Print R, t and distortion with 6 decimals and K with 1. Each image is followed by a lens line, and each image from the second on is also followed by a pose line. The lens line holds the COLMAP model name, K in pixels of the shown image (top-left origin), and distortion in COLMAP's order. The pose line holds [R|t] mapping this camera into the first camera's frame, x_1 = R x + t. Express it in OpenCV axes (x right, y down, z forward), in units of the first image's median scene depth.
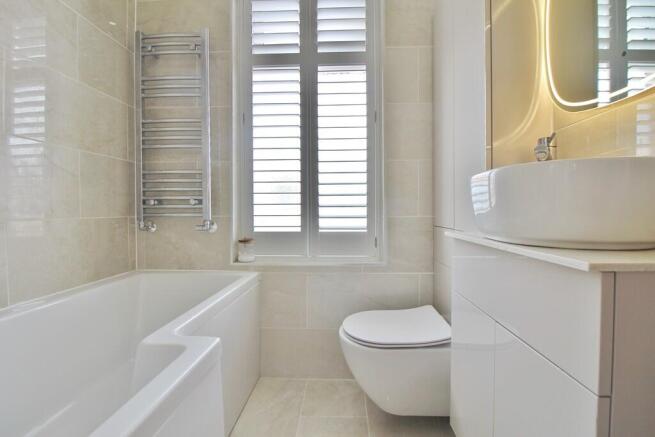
lens RADIAL K [[302.1, 0, 333.3], [0, 302.1, 211.2], [0, 0, 1]] dist [-0.002243, -0.013331]
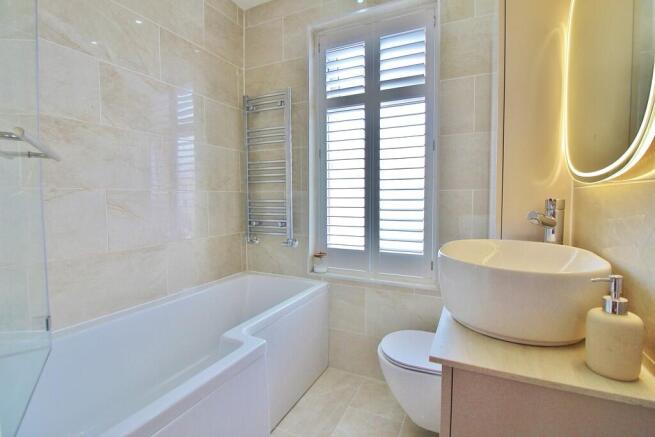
lens RADIAL K [[302.1, 0, 333.3], [0, 302.1, 211.2], [0, 0, 1]] dist [-0.002243, -0.013331]
pose [[0.922179, 0.020350, -0.386228, 0.232656], [-0.005286, 0.999185, 0.040024, -0.131719], [0.386727, -0.034867, 0.921535, -0.104605]]
